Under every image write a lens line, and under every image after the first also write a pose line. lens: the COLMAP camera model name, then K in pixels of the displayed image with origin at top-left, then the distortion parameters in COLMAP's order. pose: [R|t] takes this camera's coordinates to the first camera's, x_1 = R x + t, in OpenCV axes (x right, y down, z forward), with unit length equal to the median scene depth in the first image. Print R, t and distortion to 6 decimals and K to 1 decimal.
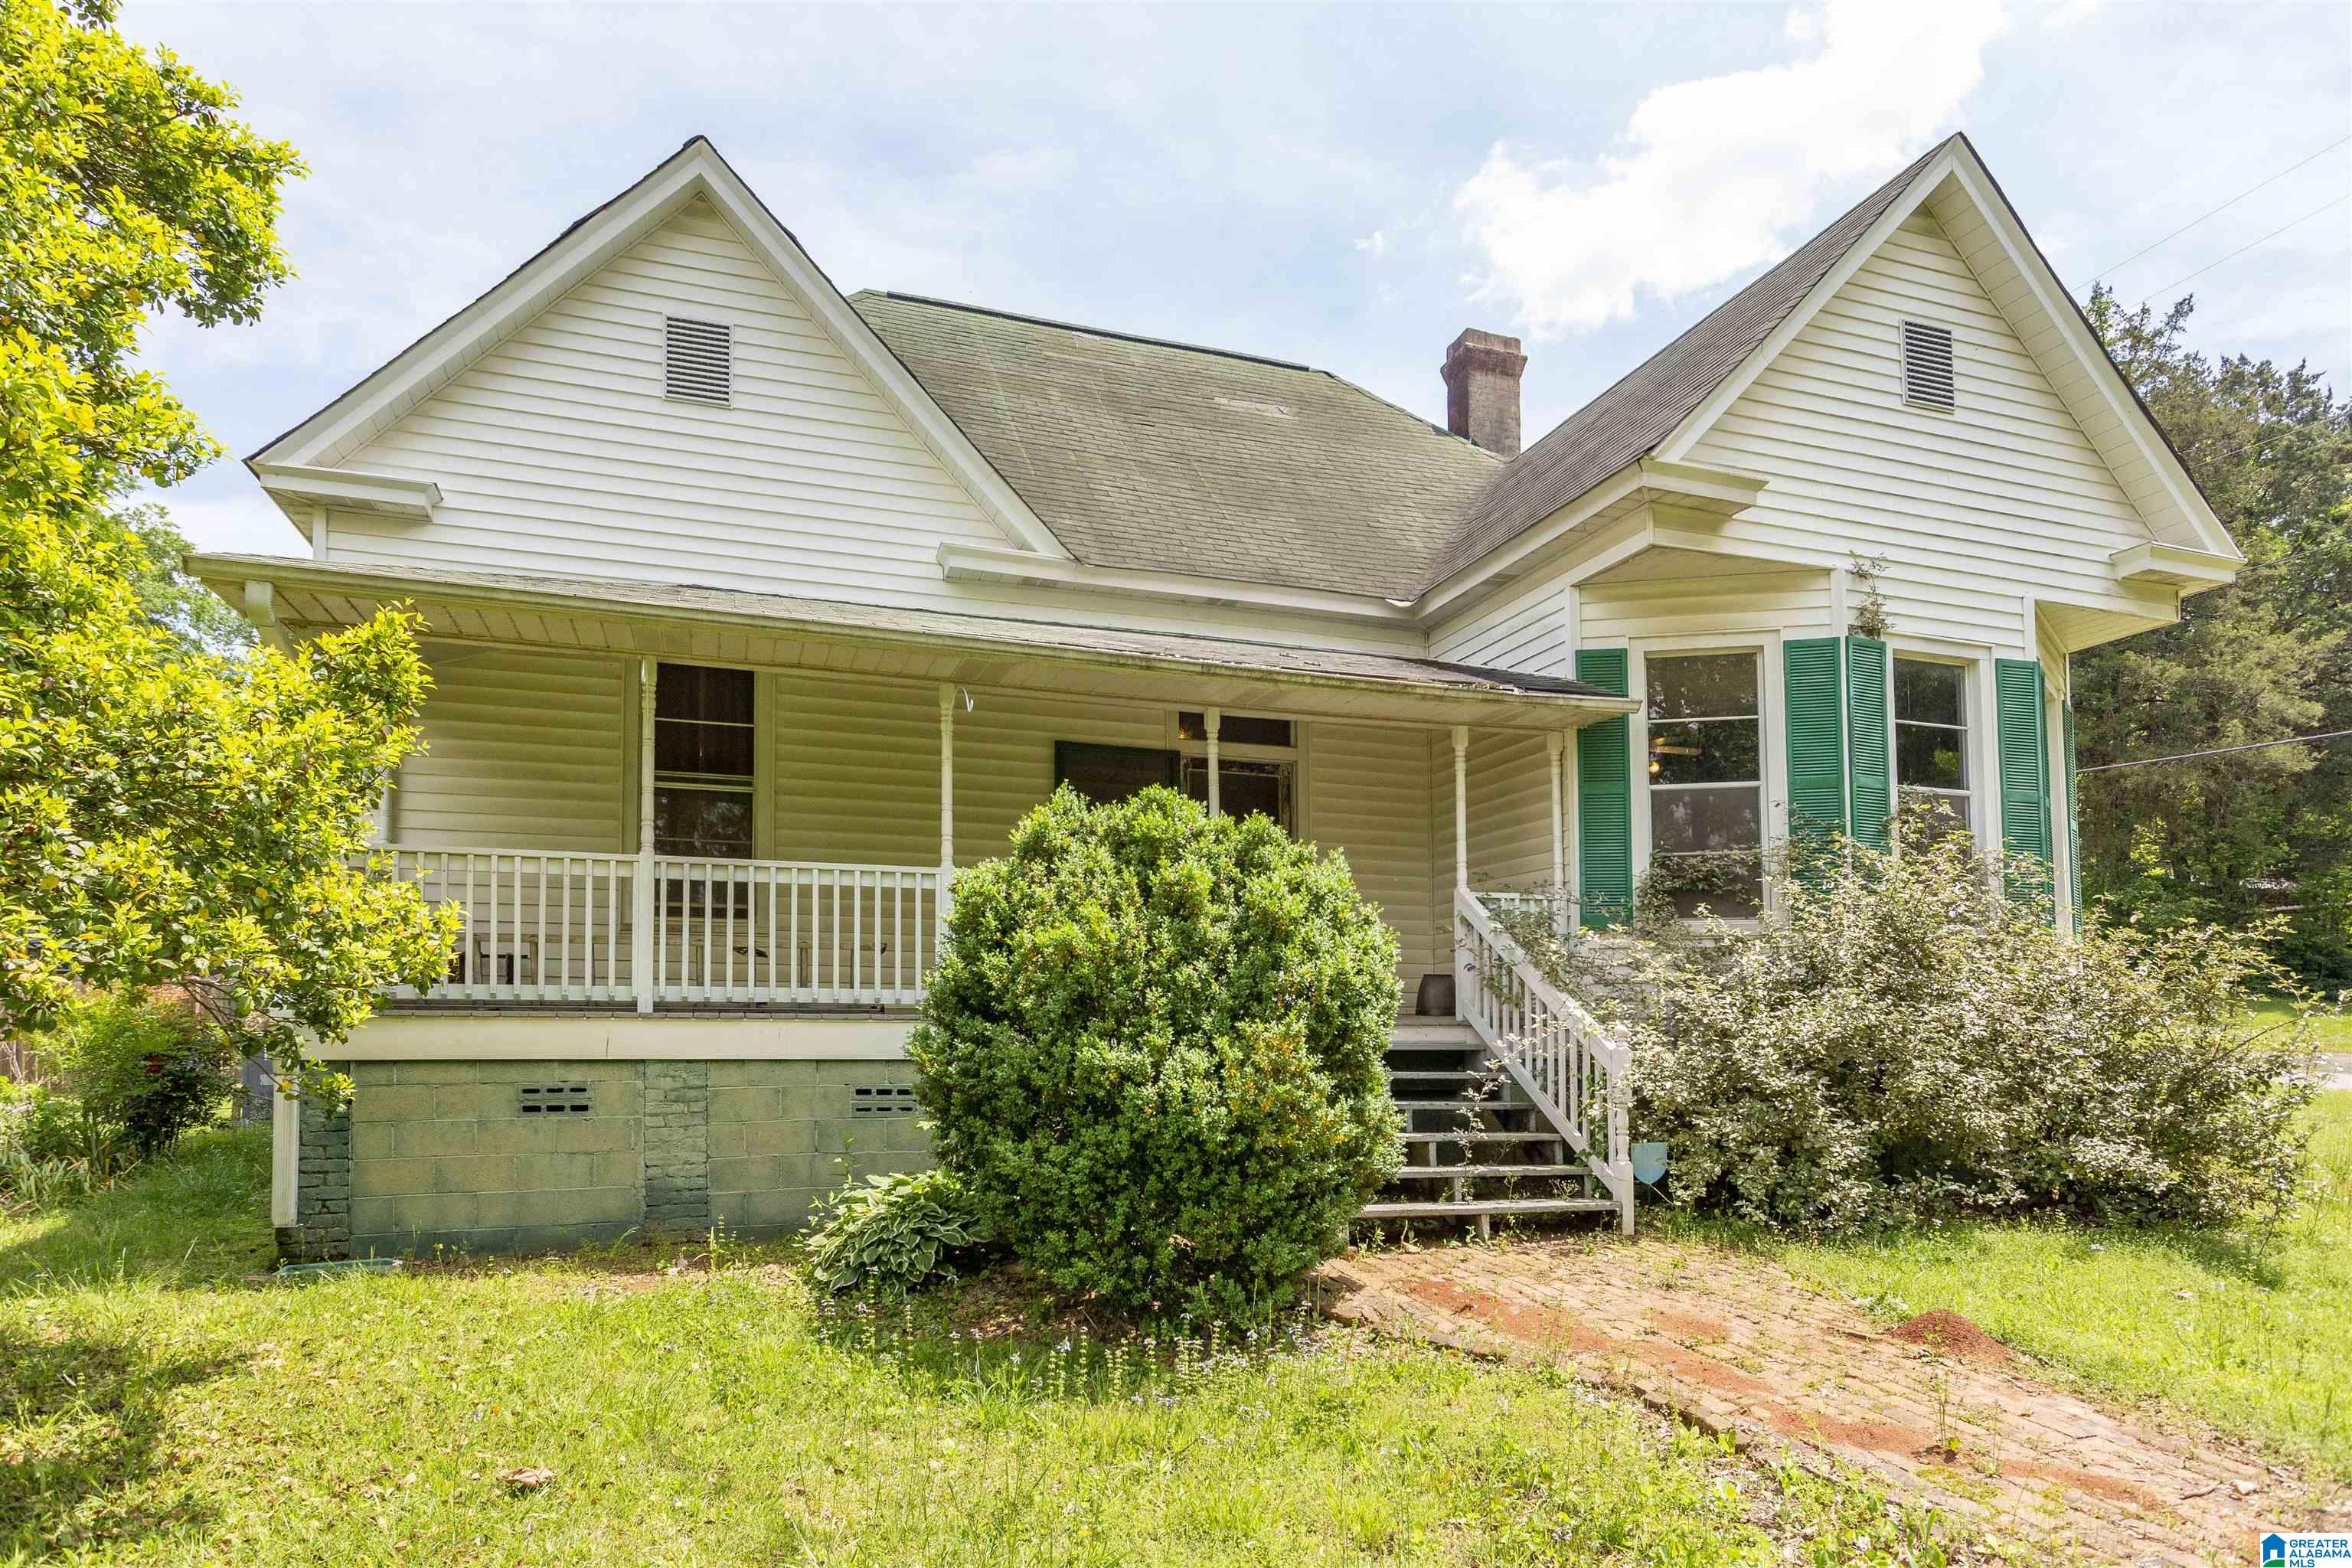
lens RADIAL K [[1353.8, 0, 1190.7], [0, 1353.8, 1011.4], [0, 0, 1]] dist [0.000037, 0.001584]
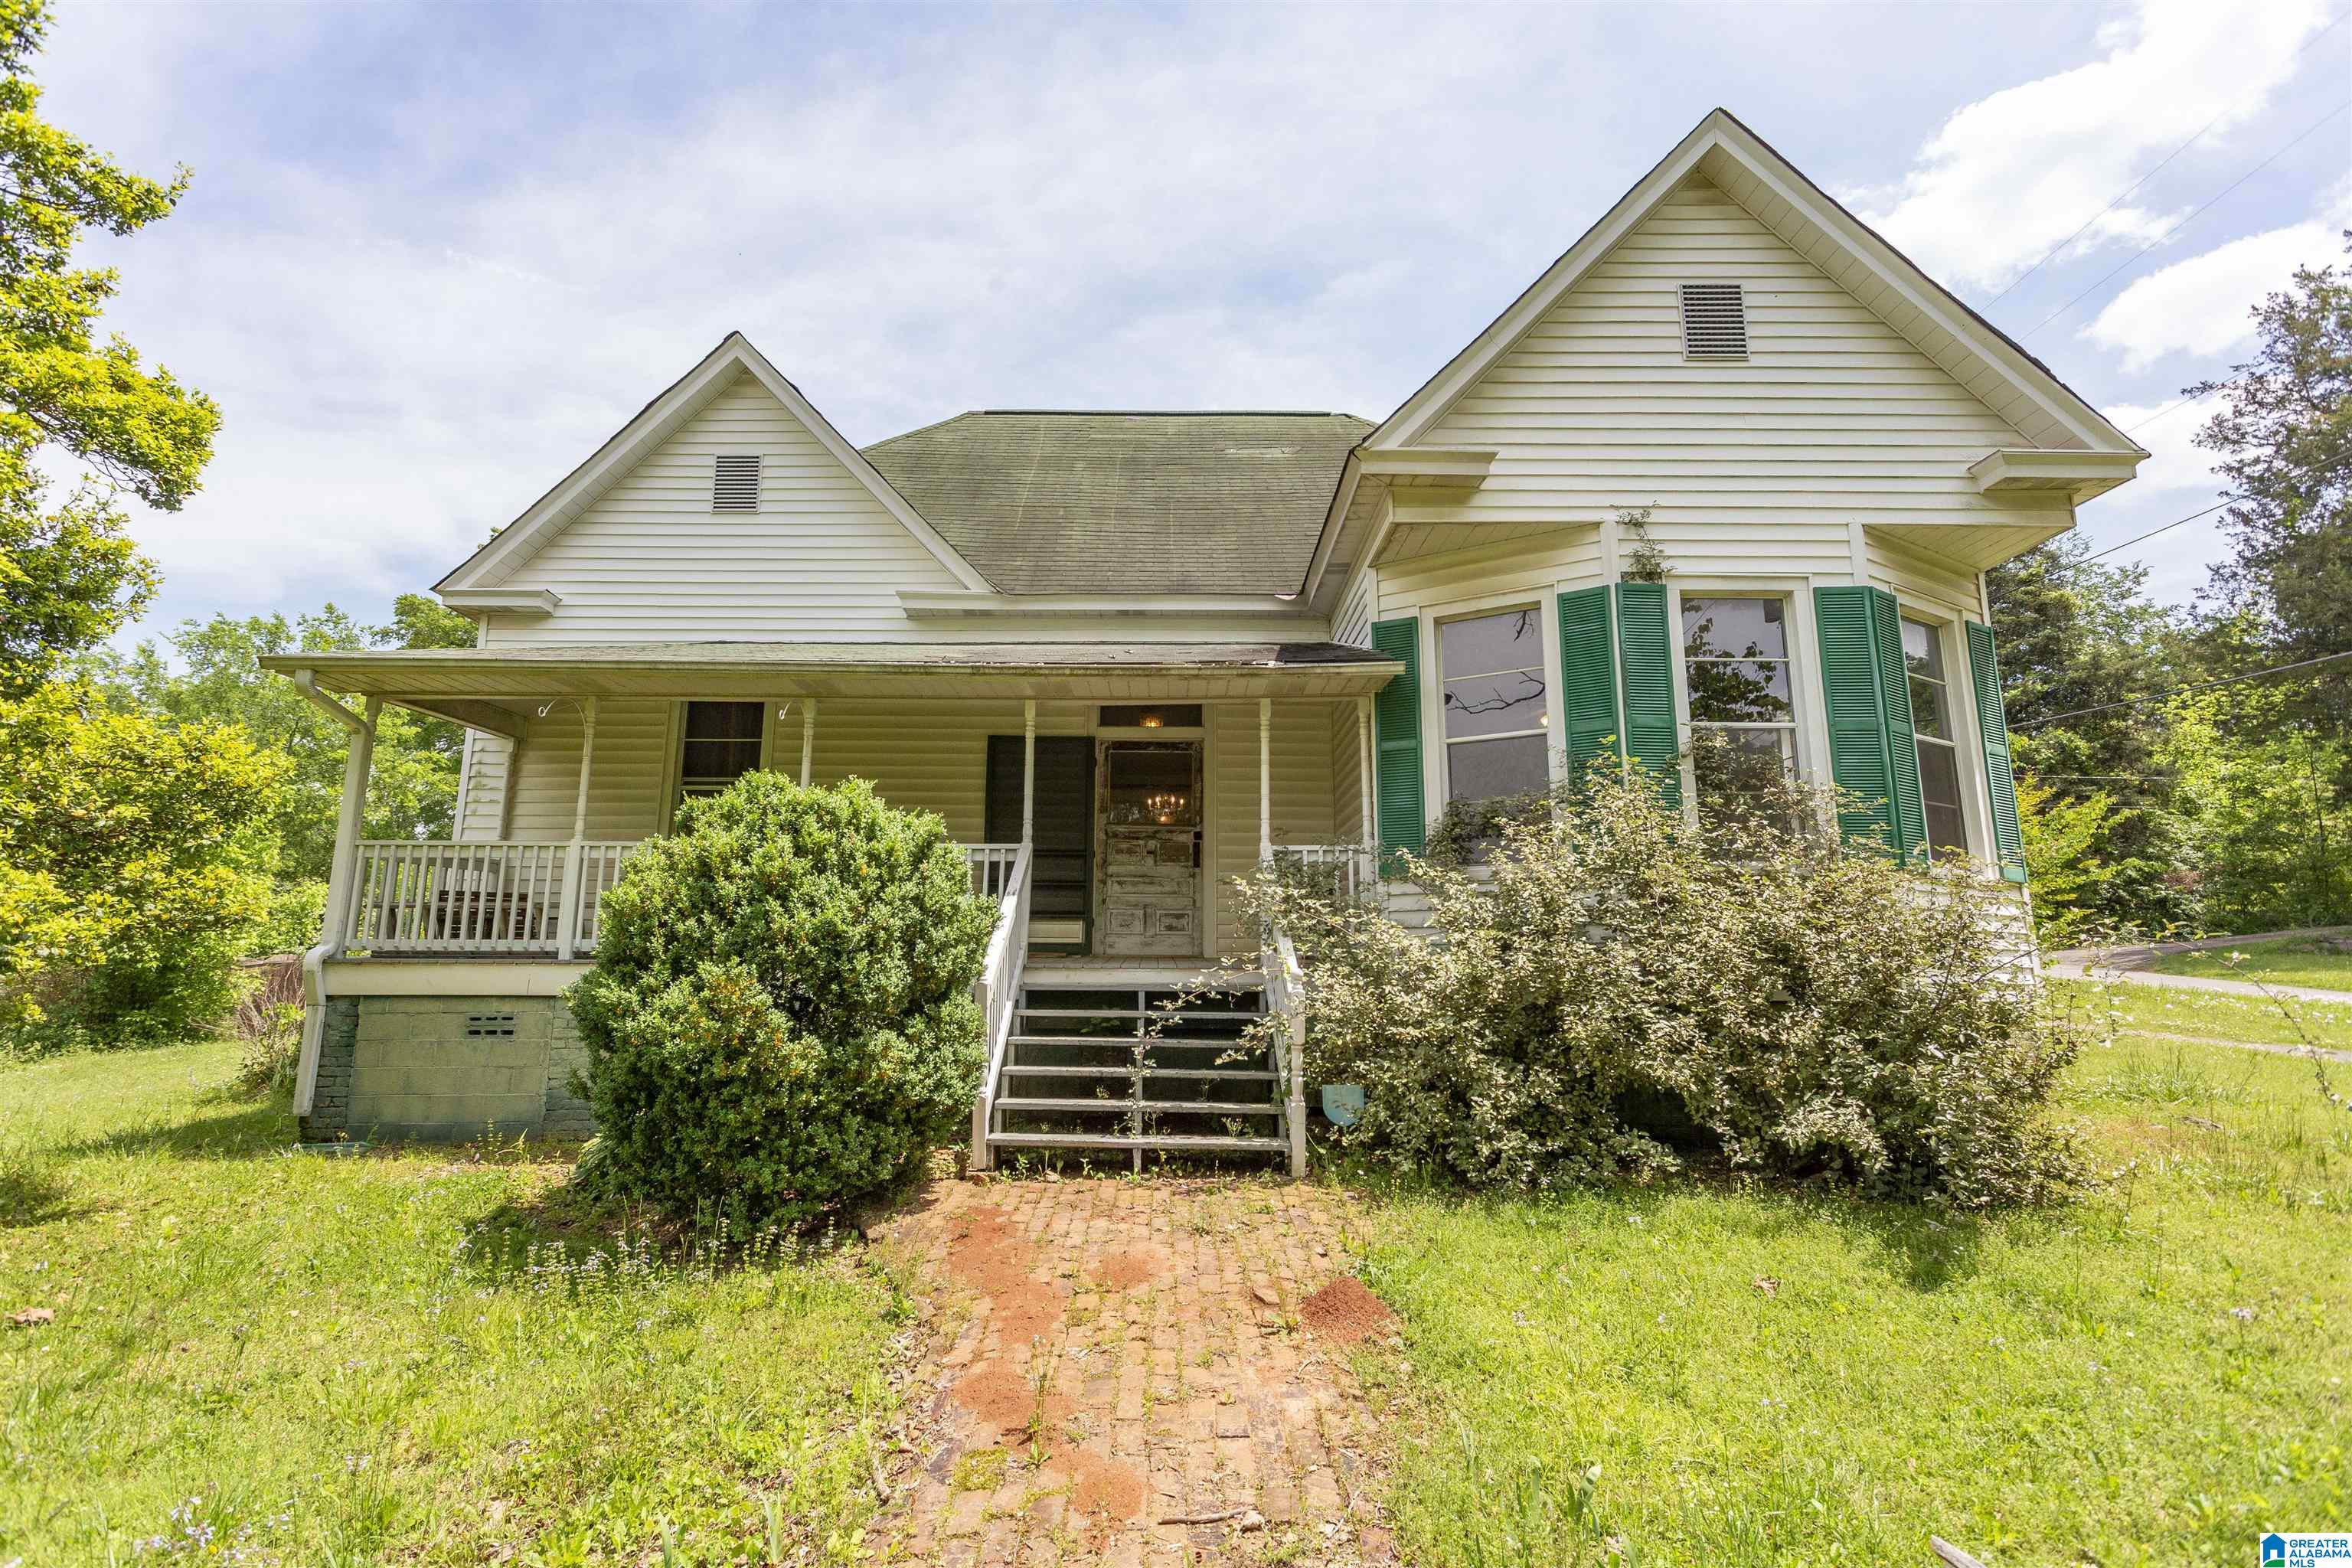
lens RADIAL K [[1130.2, 0, 1158.6], [0, 1130.2, 796.2], [0, 0, 1]] dist [0.006661, 0.001318]
pose [[0.944708, -0.050230, -0.324043, 0.440322], [0.003259, 0.989588, -0.143893, 0.003222], [0.327897, 0.134881, 0.935035, 0.114275]]
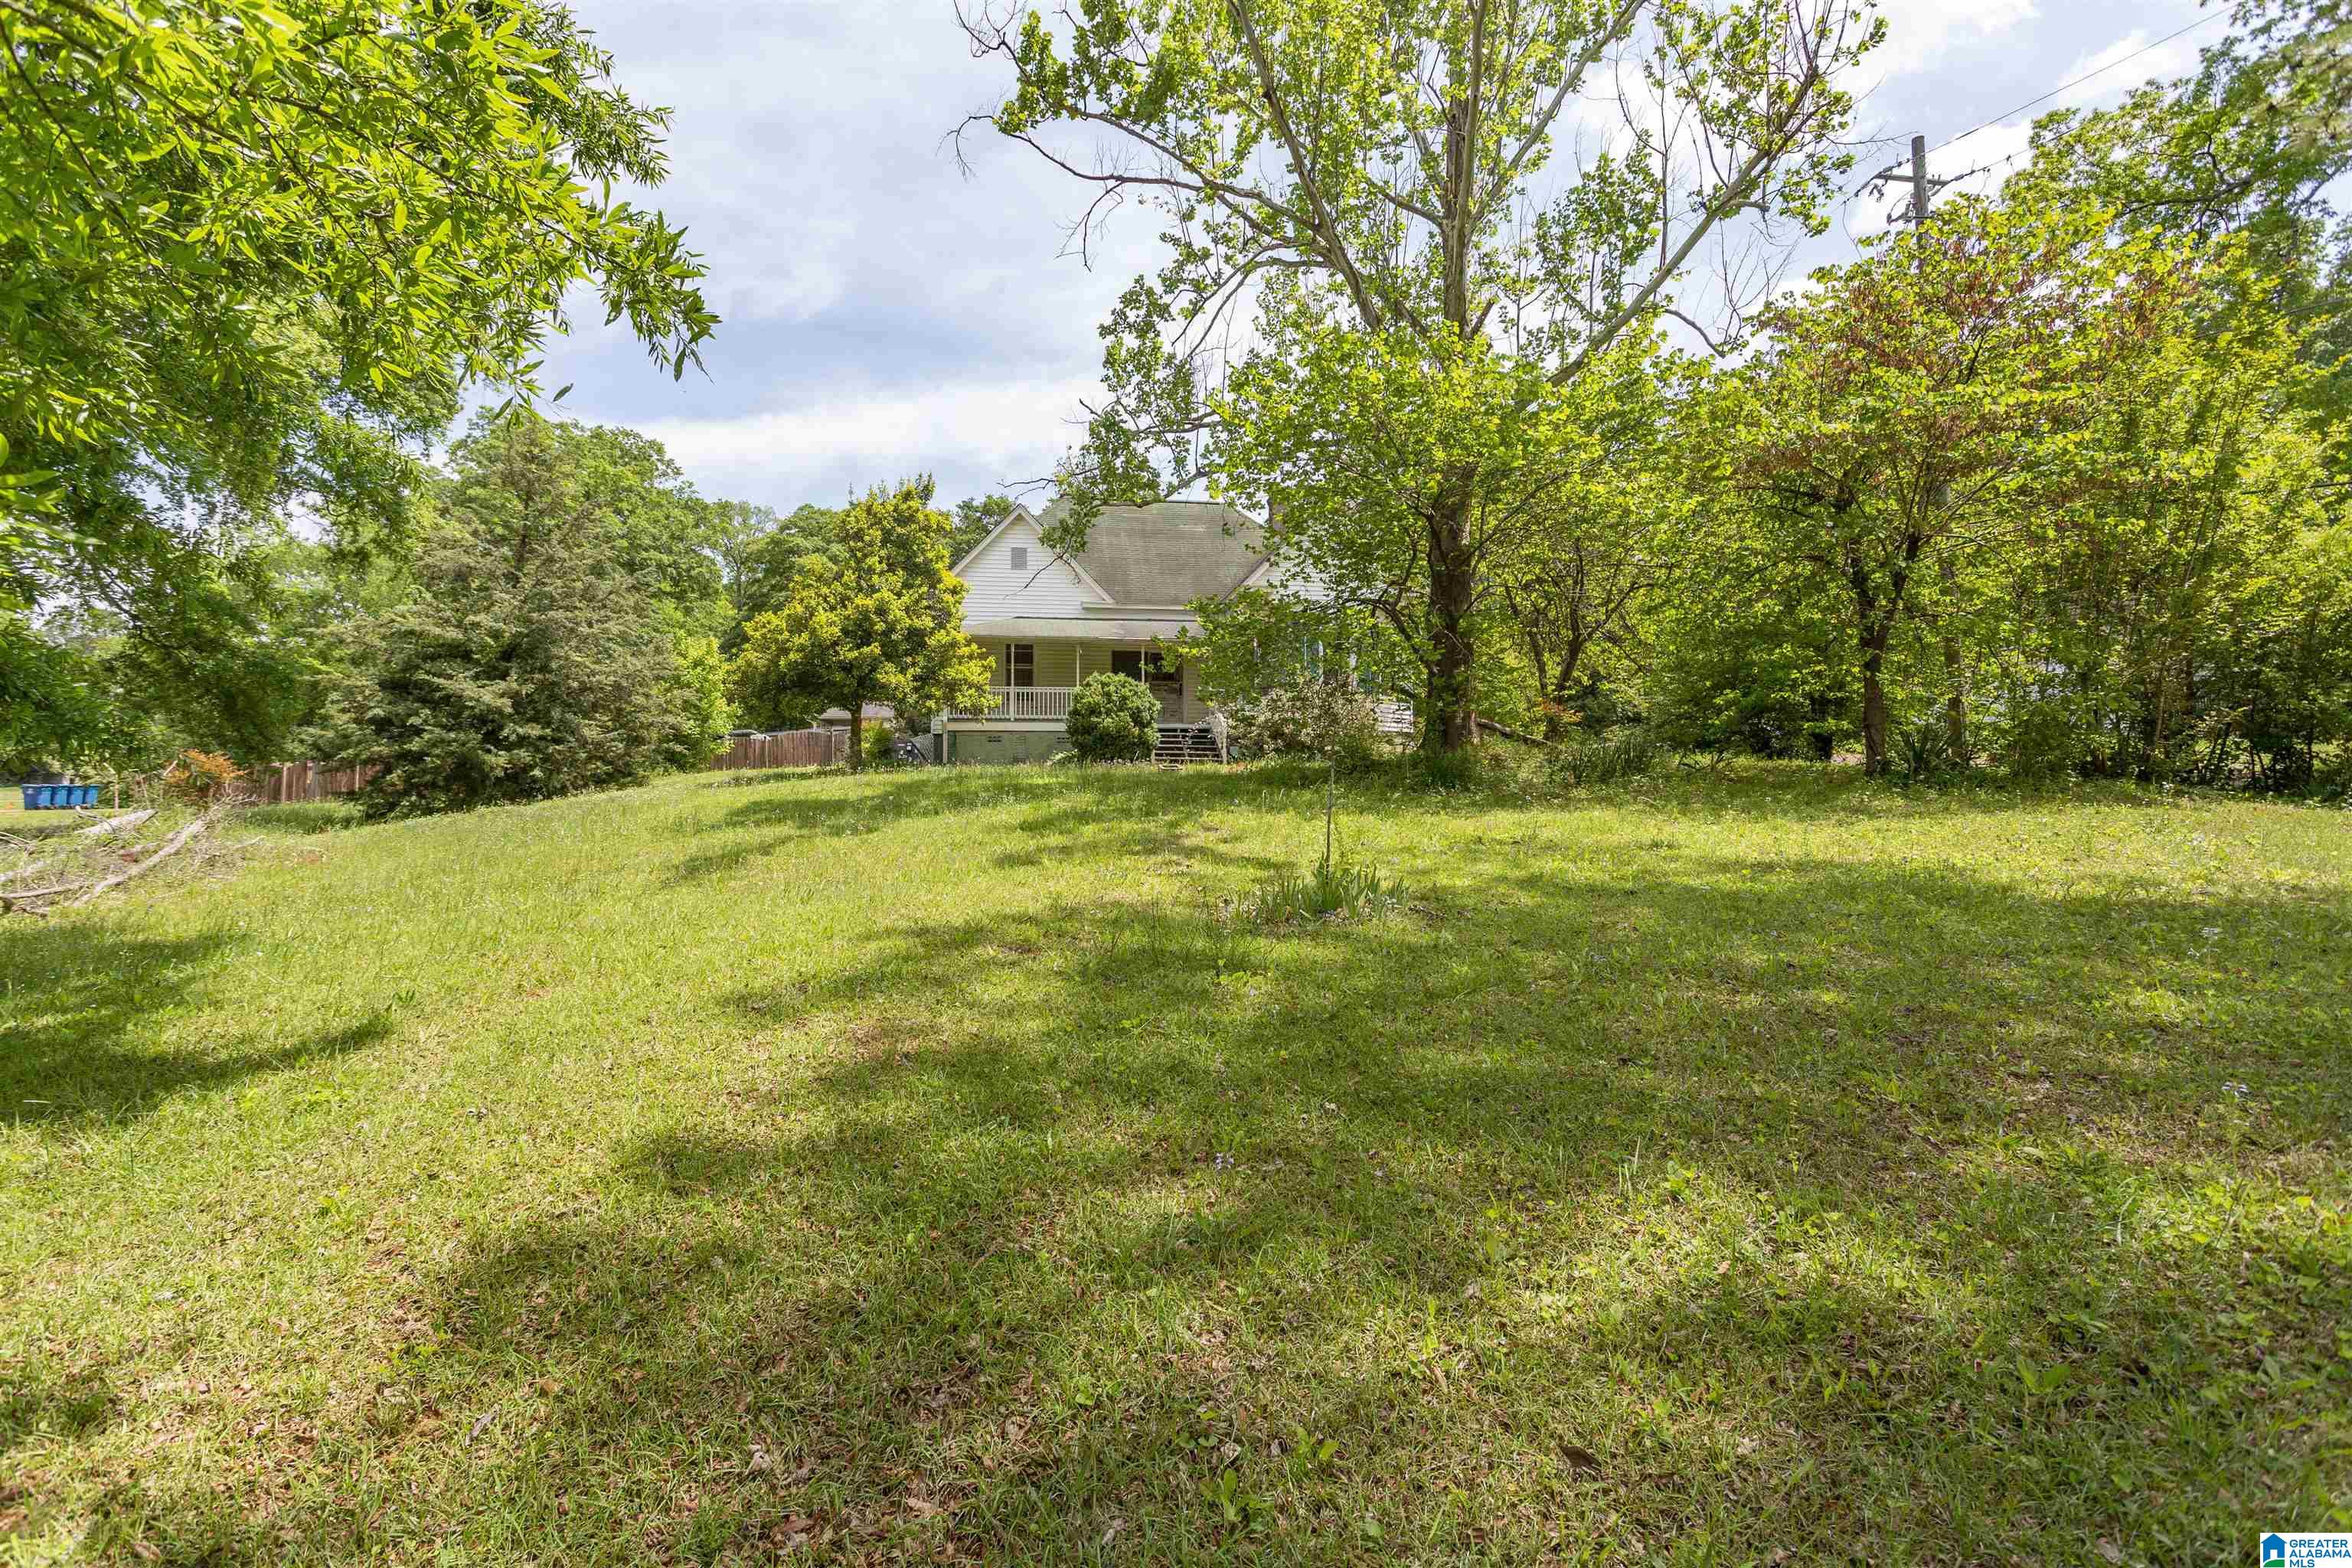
lens RADIAL K [[1130.2, 0, 1170.4], [0, 1130.2, 764.4], [0, 0, 1]] dist [0.006661, 0.001318]
pose [[0.985204, -0.014169, -0.170801, 0.671680], [0.010448, 0.999688, -0.022668, 0.208819], [0.171069, 0.020548, 0.985045, -2.323959]]
